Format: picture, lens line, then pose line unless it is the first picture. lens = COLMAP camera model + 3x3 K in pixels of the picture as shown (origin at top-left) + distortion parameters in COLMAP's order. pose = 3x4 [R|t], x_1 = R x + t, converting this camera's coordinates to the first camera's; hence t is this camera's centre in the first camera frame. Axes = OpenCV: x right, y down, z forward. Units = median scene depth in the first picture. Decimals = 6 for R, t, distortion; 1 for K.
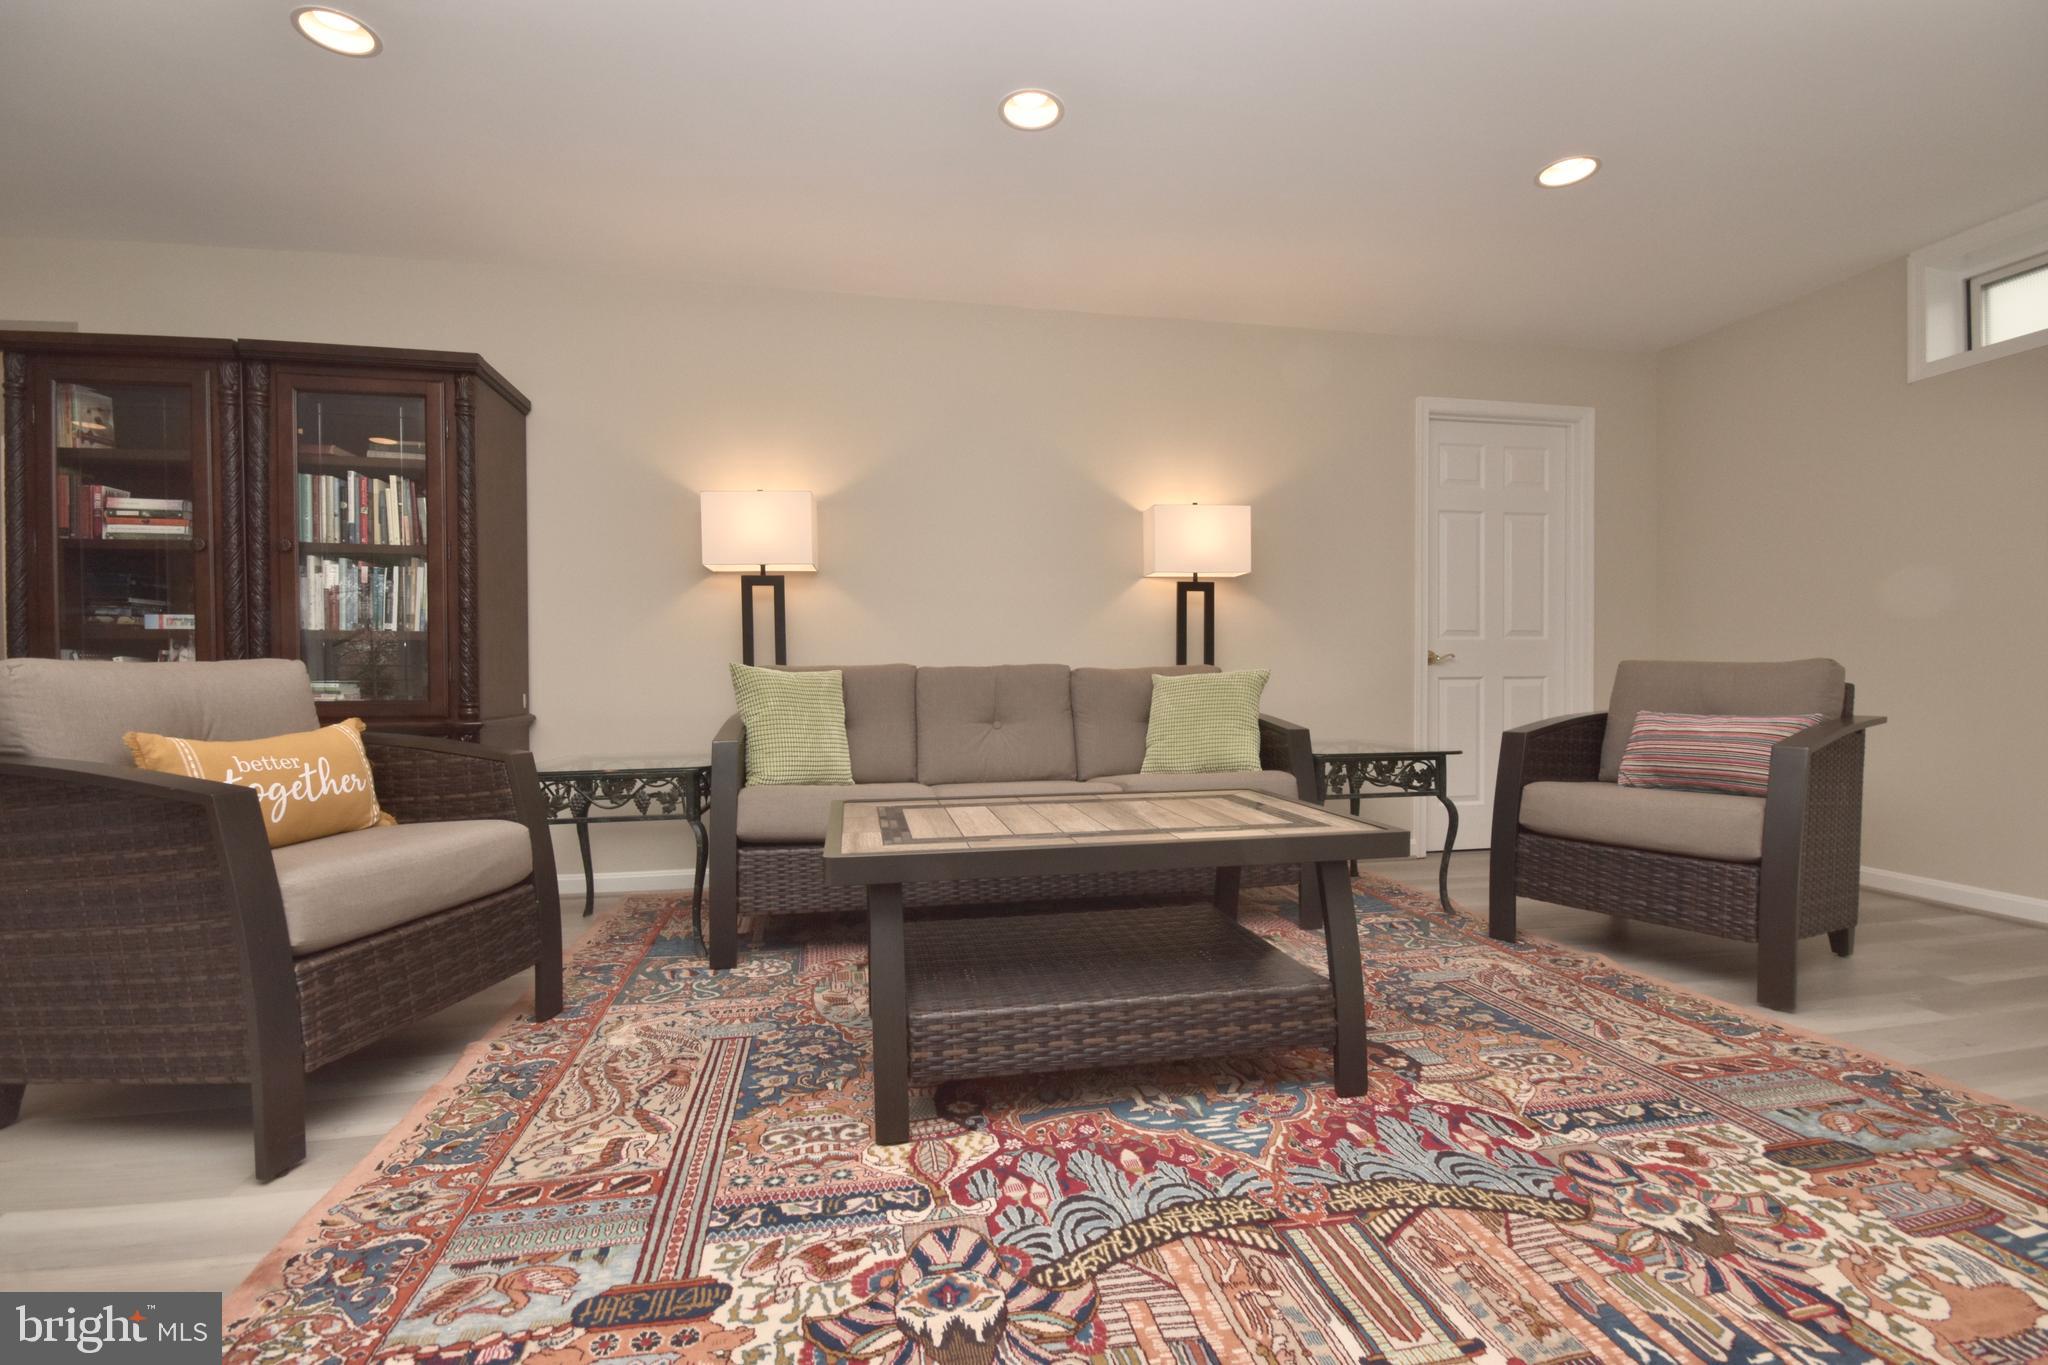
lens RADIAL K [[911.3, 0, 1041.7], [0, 911.3, 688.5], [0, 0, 1]] dist [0.001391, -0.007651]
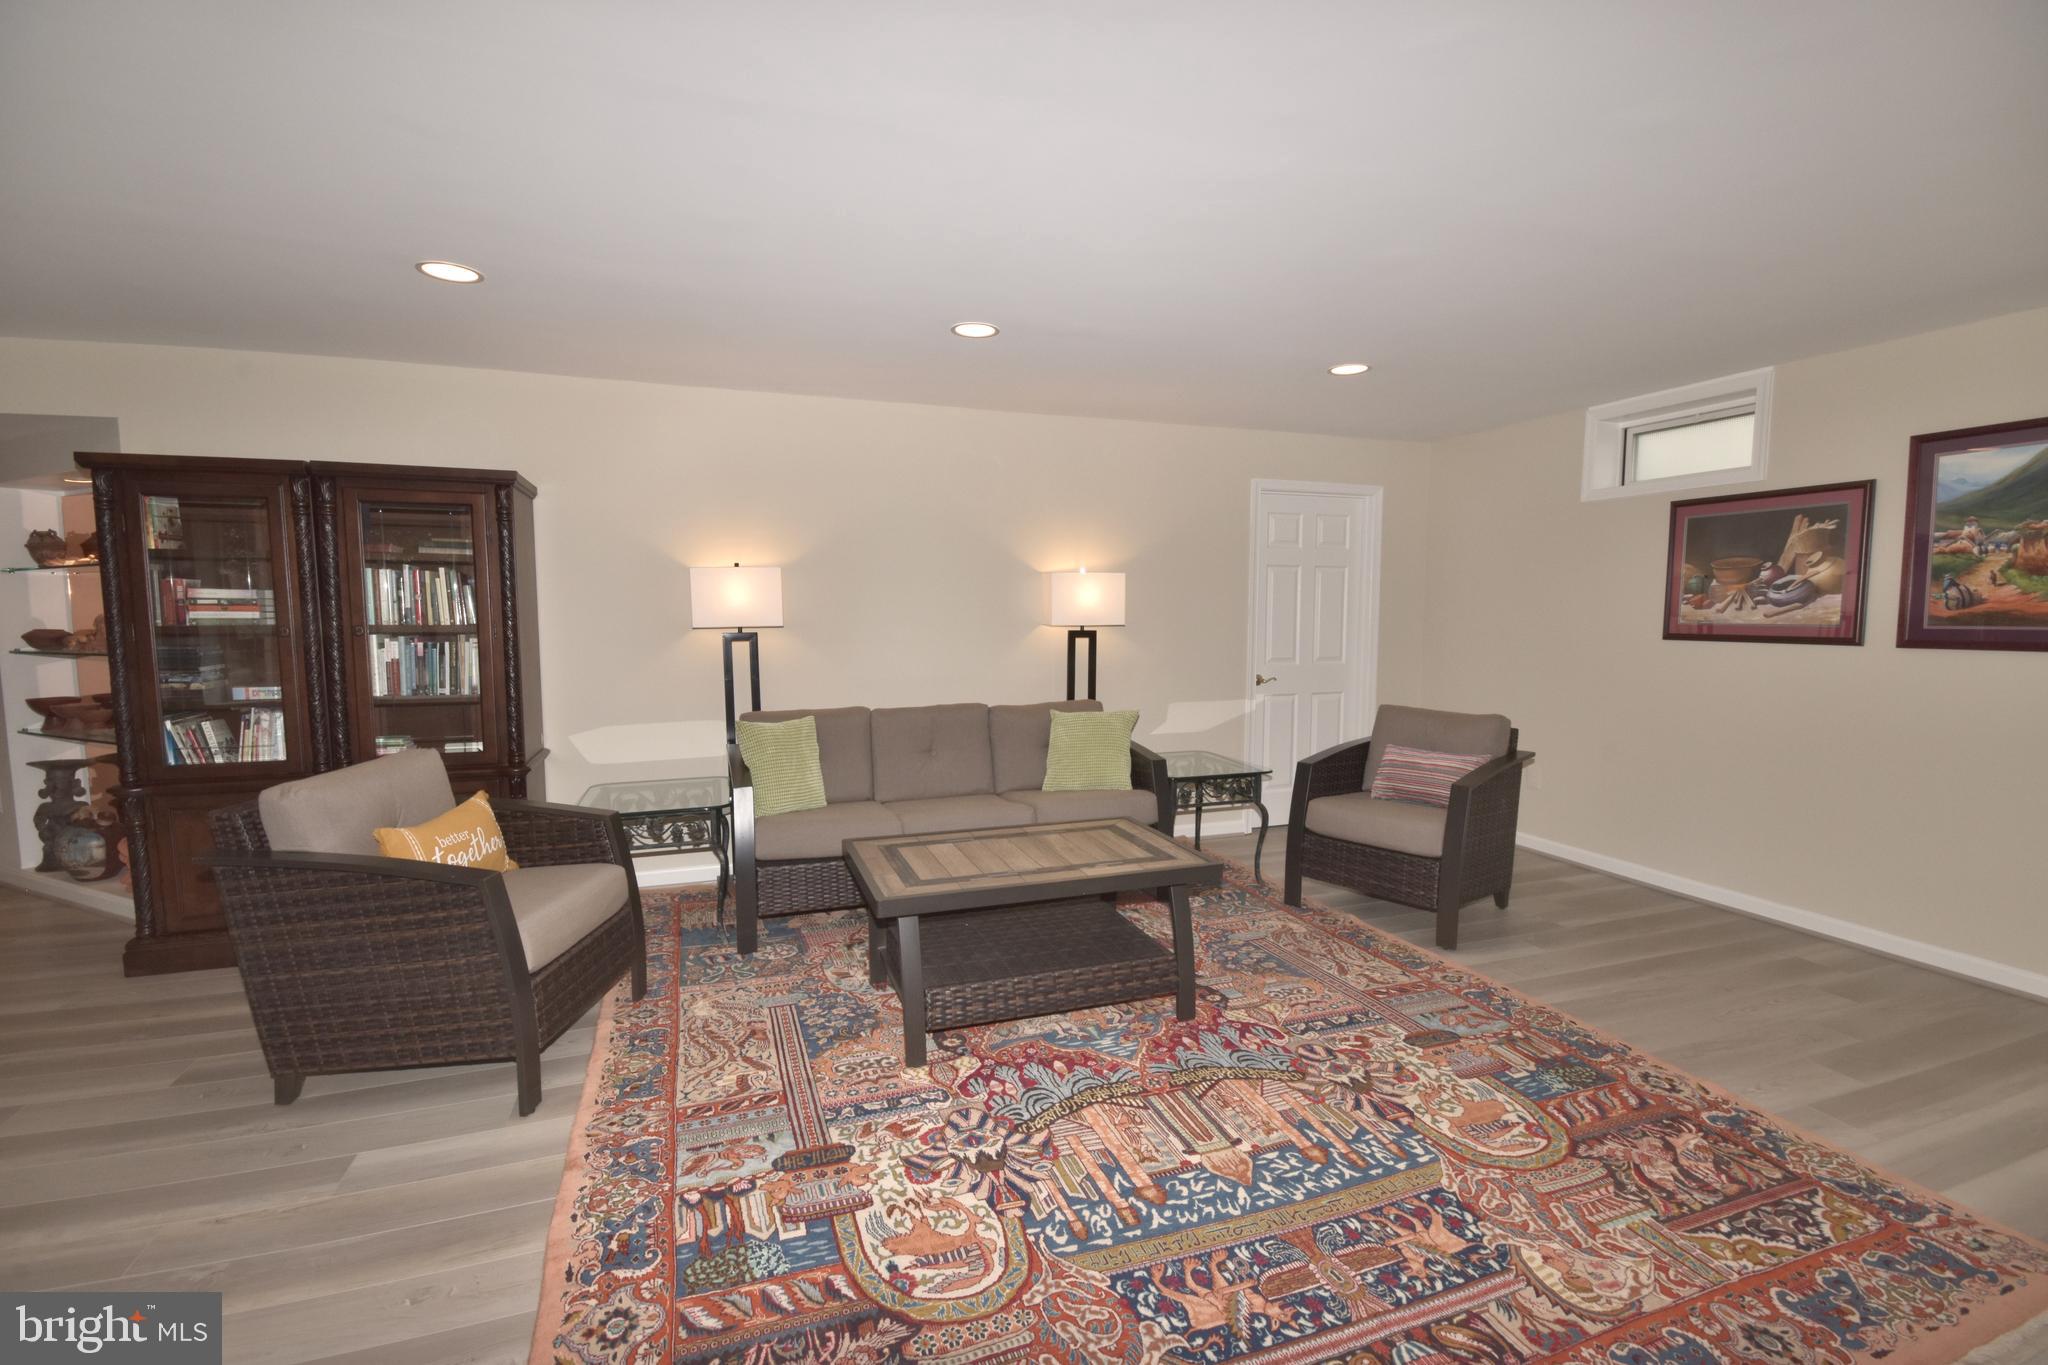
lens RADIAL K [[911.3, 0, 1047.3], [0, 911.3, 685.4], [0, 0, 1]] dist [0.001391, -0.007651]
pose [[0.988420, -0.004568, 0.151676, -0.167370], [-0.006395, 0.997405, 0.071715, -0.294650], [-0.151610, -0.071855, 0.985825, -0.585822]]
